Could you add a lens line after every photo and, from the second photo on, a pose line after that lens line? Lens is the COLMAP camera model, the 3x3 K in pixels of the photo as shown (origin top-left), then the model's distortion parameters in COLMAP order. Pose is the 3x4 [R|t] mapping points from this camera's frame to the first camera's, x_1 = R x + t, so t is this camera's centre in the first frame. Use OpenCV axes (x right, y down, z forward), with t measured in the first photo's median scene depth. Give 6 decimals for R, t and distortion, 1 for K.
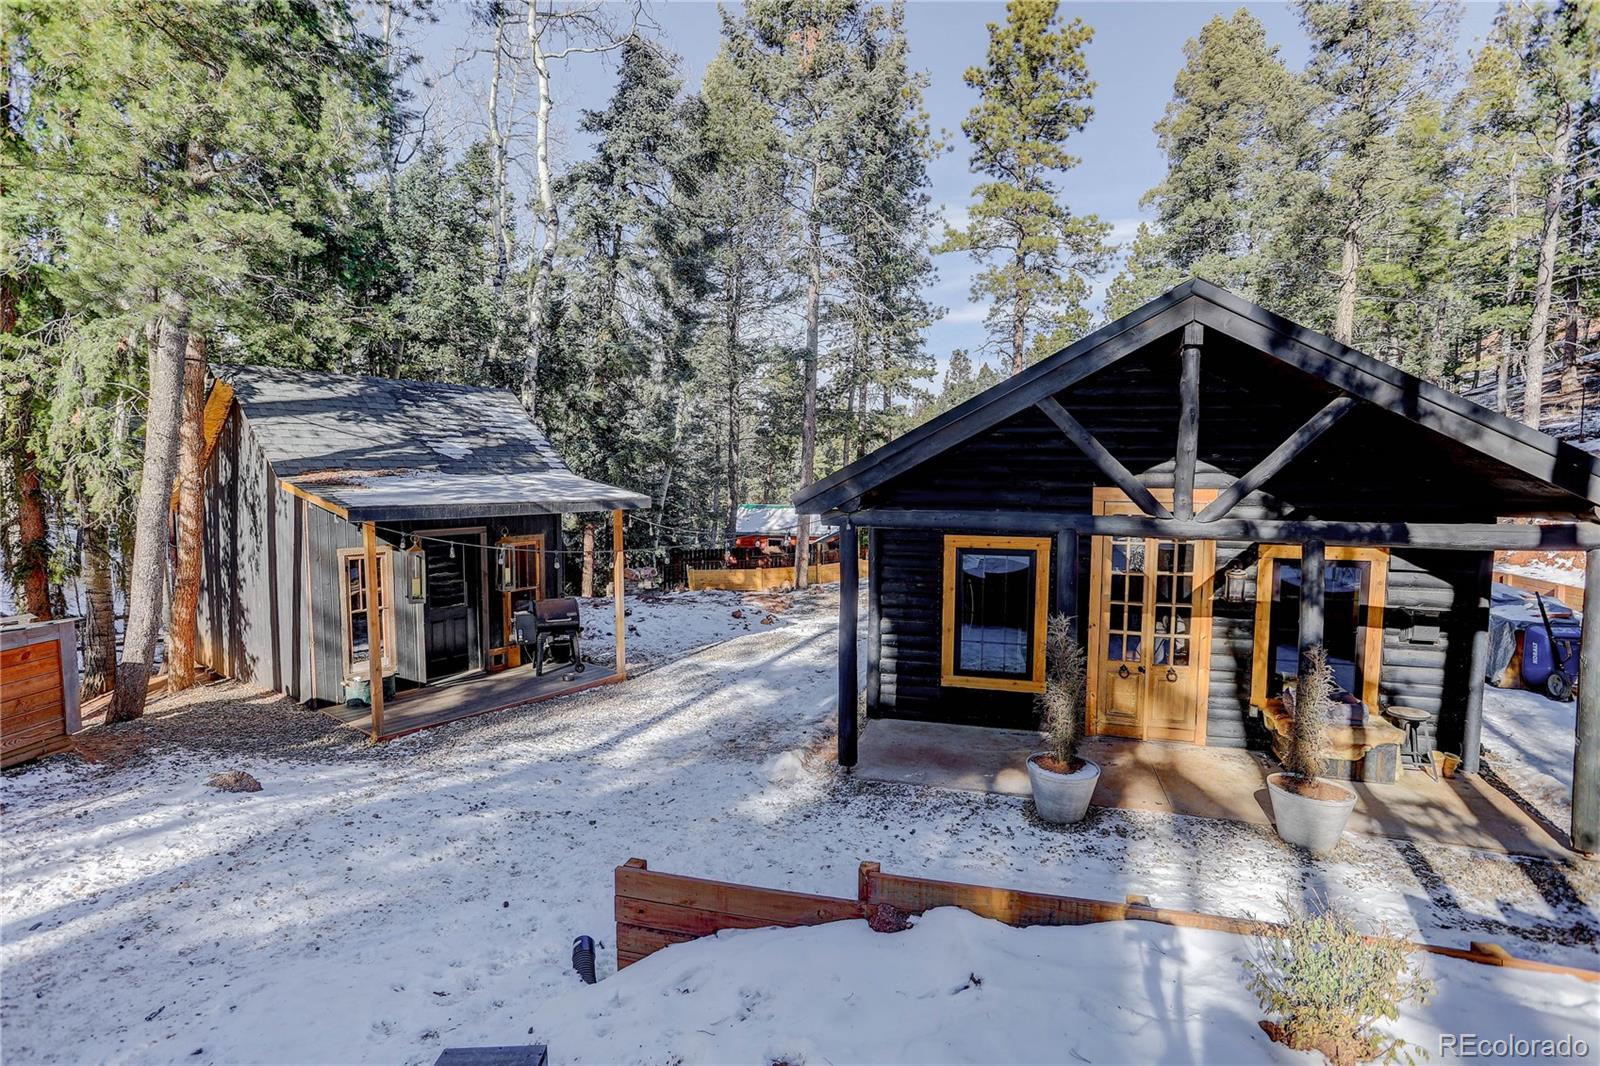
lens RADIAL K [[805.7, 0, 788.6], [0, 805.7, 483.0], [0, 0, 1]] dist [-0.041698, 0.033741]
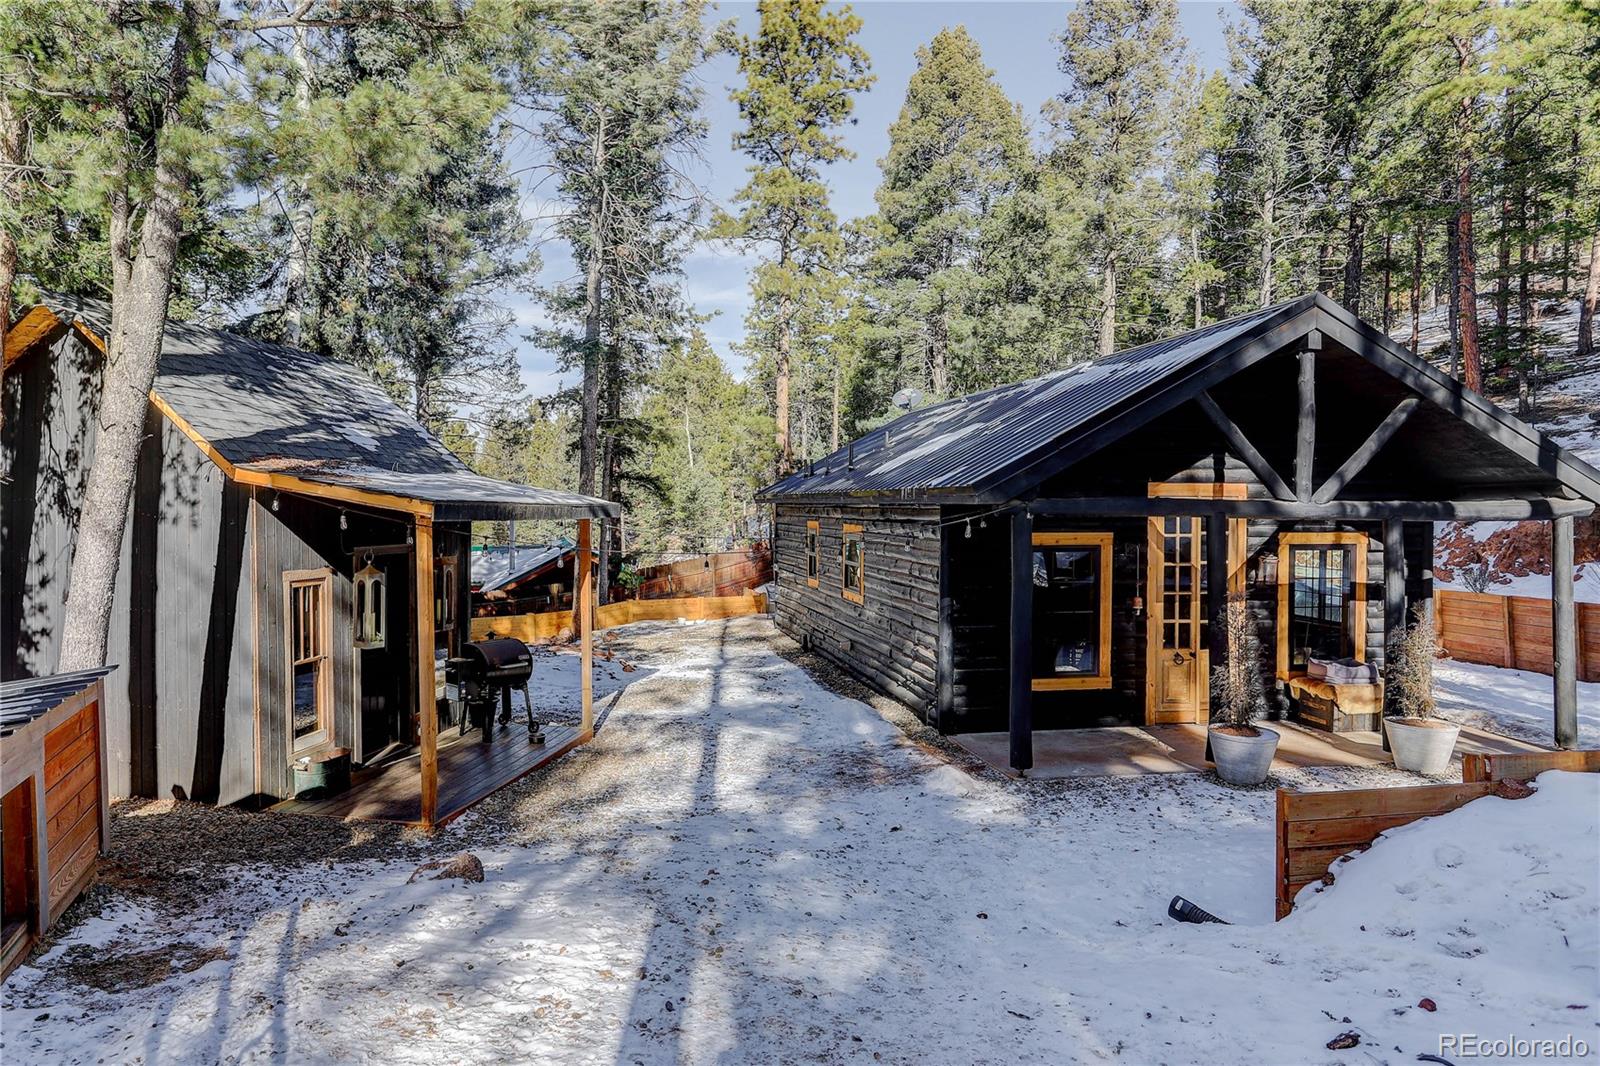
lens RADIAL K [[1021.1, 0, 721.7], [0, 1021.1, 471.7], [0, 0, 1]] dist [-0.008127, -0.001262]
pose [[0.905629, 0.008904, 0.423978, -0.598268], [0.014445, 0.998552, -0.051828, 0.045338], [-0.423825, 0.053061, 0.904188, 0.030396]]
